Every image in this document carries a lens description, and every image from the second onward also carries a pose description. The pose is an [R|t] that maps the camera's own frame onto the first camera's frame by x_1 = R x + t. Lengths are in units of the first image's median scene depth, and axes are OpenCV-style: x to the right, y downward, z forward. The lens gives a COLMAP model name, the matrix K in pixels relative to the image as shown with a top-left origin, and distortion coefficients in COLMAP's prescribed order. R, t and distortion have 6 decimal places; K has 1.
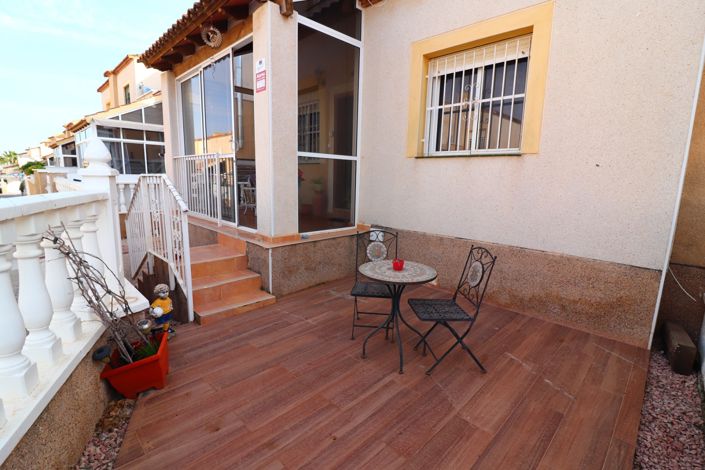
lens RADIAL K [[329.6, 0, 351.1], [0, 329.6, 232.2], [0, 0, 1]] dist [-0.006827, -0.009274]
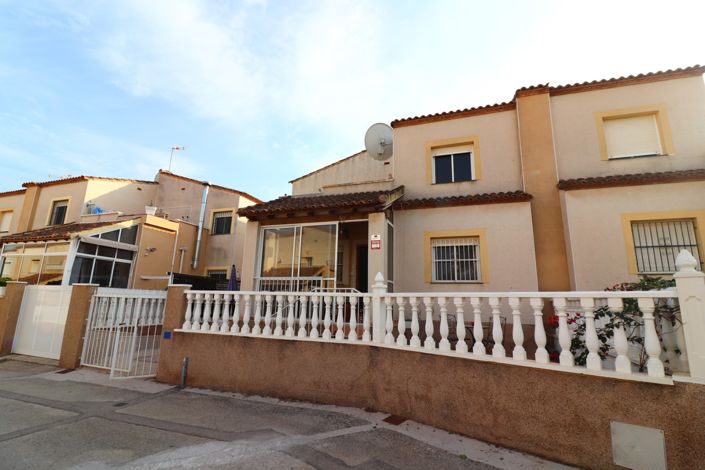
lens RADIAL K [[329.6, 0, 350.2], [0, 329.6, 237.0], [0, 0, 1]] dist [-0.006827, -0.009274]
pose [[0.906750, 0.087683, 0.412452, -1.134222], [0.063330, 0.938728, -0.338792, 0.168999], [-0.416887, 0.333320, 0.845638, -0.625778]]
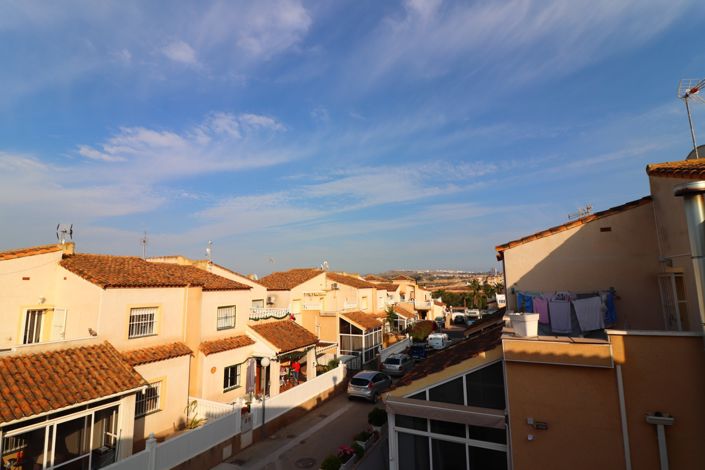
lens RADIAL K [[329.6, 0, 353.4], [0, 329.6, 237.4], [0, 0, 1]] dist [-0.006827, -0.009274]
pose [[0.312352, -0.161094, -0.936208, -0.433796], [-0.139193, 0.967119, -0.212852, -1.324992], [0.939714, 0.196798, 0.279659, 1.822361]]
